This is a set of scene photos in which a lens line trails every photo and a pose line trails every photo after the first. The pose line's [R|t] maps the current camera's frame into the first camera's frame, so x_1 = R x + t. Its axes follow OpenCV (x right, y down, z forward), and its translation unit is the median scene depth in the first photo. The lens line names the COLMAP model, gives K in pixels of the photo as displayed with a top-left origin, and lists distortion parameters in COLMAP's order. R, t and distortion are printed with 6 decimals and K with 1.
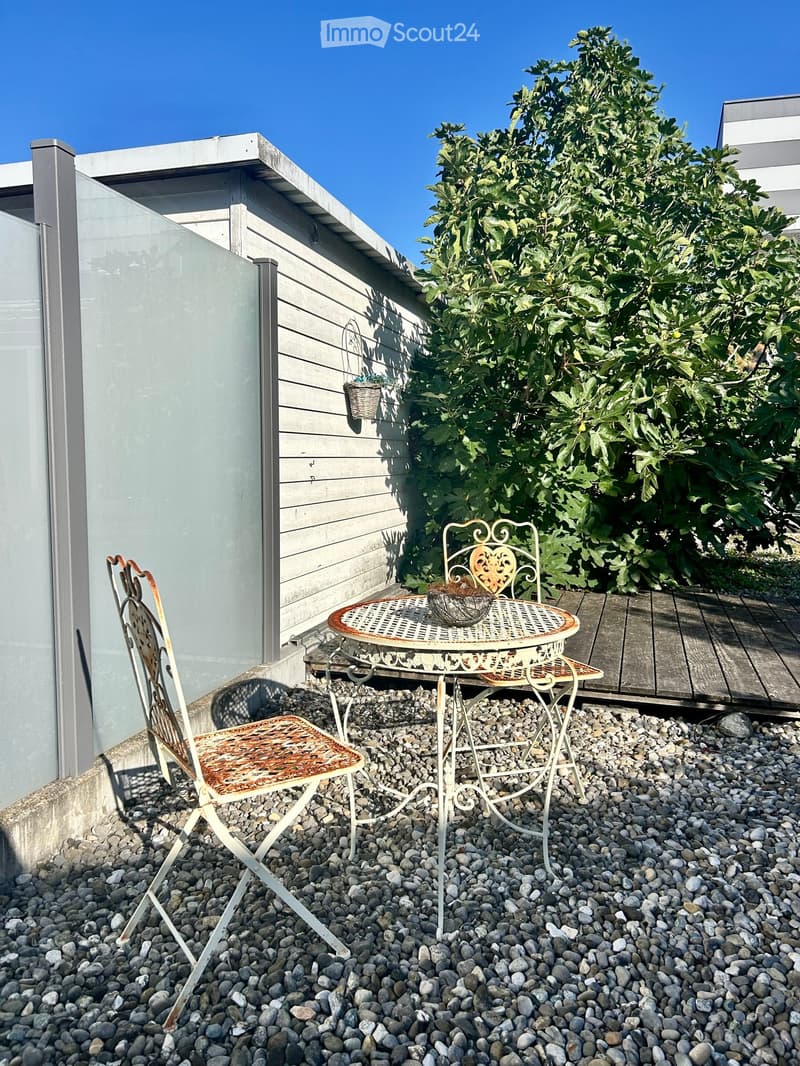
lens RADIAL K [[793.0, 0, 394.4], [0, 793.0, 528.3], [0, 0, 1]] dist [0.016534, -0.038414]
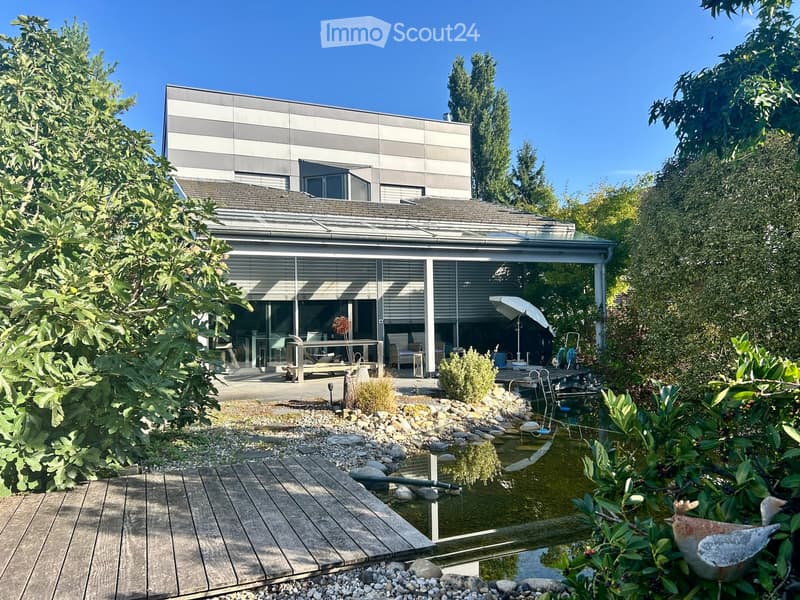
lens RADIAL K [[595.2, 0, 403.8], [0, 595.2, 304.1], [0, 0, 1]] dist [0.016534, -0.038414]
pose [[0.749221, -0.004087, 0.662307, 0.089342], [0.086230, 0.992072, -0.091424, -0.065593], [-0.656682, 0.125607, 0.743634, -0.007932]]
